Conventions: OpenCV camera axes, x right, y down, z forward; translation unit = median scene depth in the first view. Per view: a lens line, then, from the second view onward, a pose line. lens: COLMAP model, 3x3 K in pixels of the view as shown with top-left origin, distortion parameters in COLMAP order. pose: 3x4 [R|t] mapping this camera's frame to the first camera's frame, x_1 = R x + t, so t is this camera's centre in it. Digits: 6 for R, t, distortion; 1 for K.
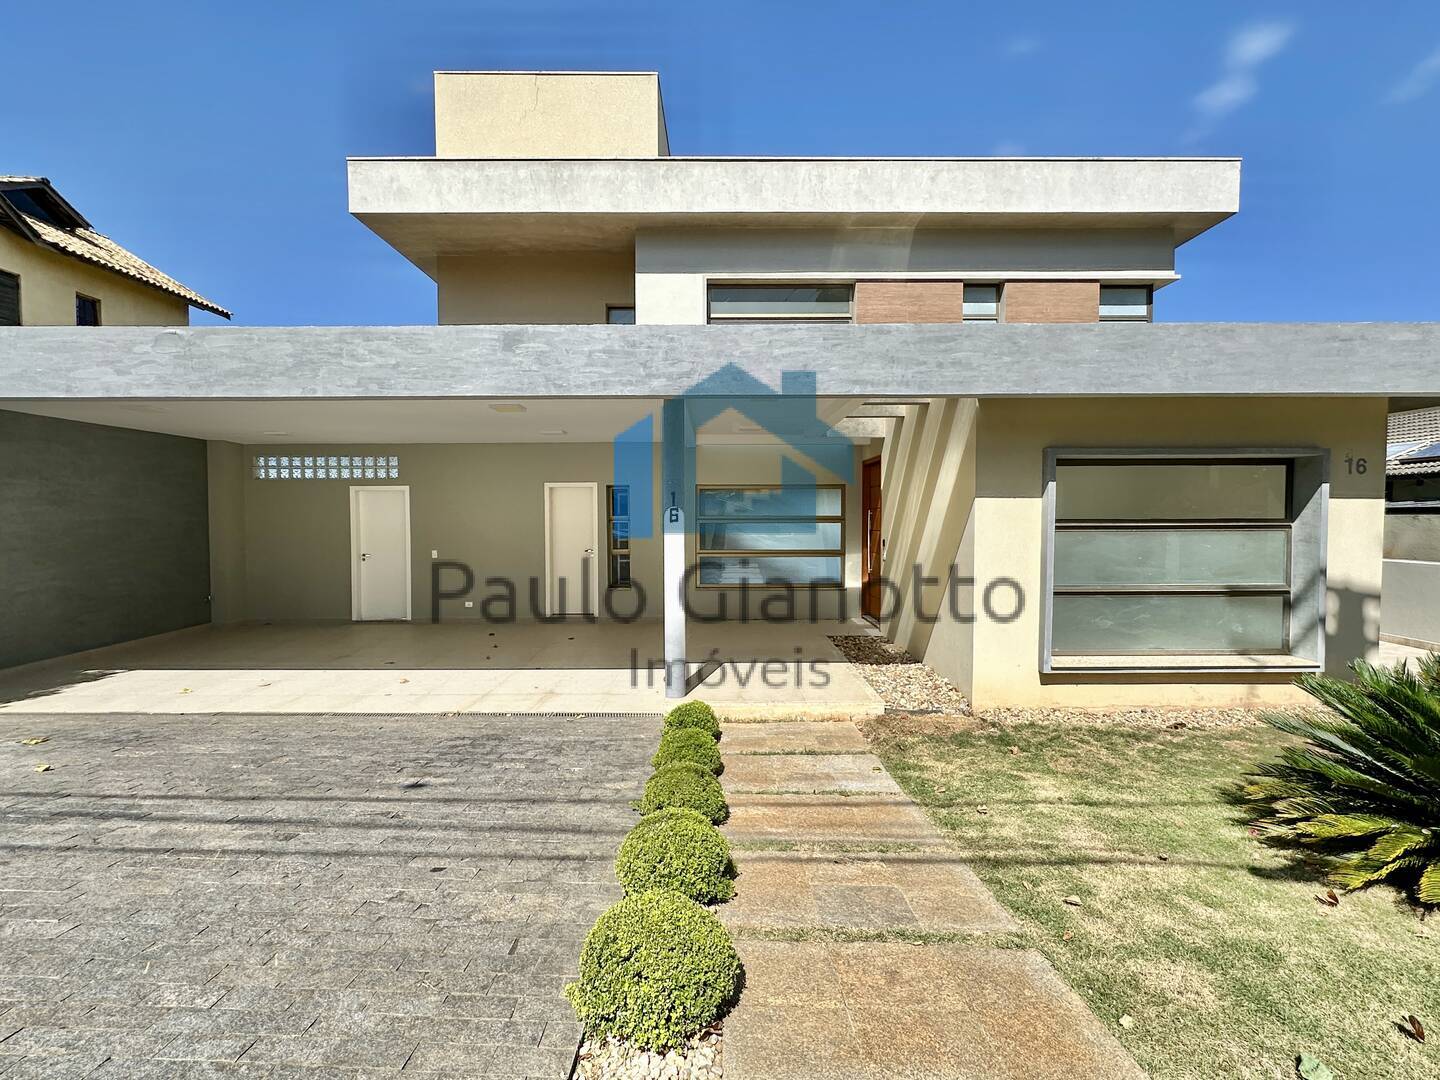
lens RADIAL K [[699.1, 0, 718.4], [0, 699.1, 542.2], [0, 0, 1]] dist [-0.000892, -0.000624]
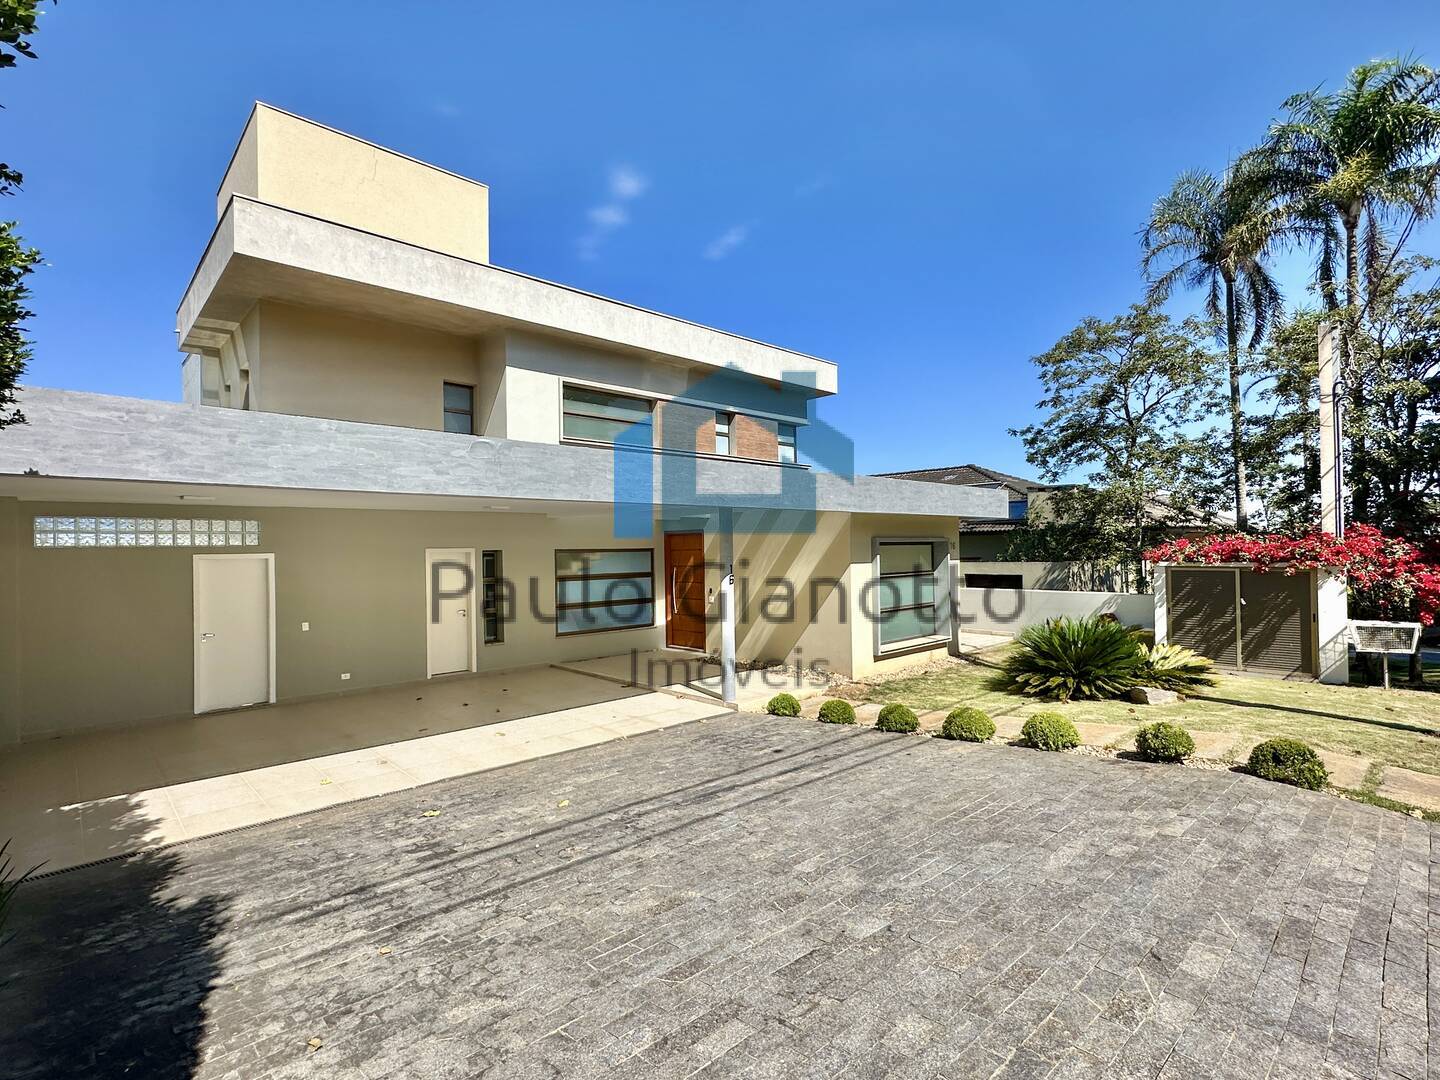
lens RADIAL K [[699.1, 0, 723.6], [0, 699.1, 544.0], [0, 0, 1]] dist [-0.000892, -0.000624]
pose [[0.723203, -0.003649, 0.690626, -1.175638], [0.042794, 0.998301, -0.039538, -0.059359], [-0.689308, 0.058148, 0.722131, -0.101281]]
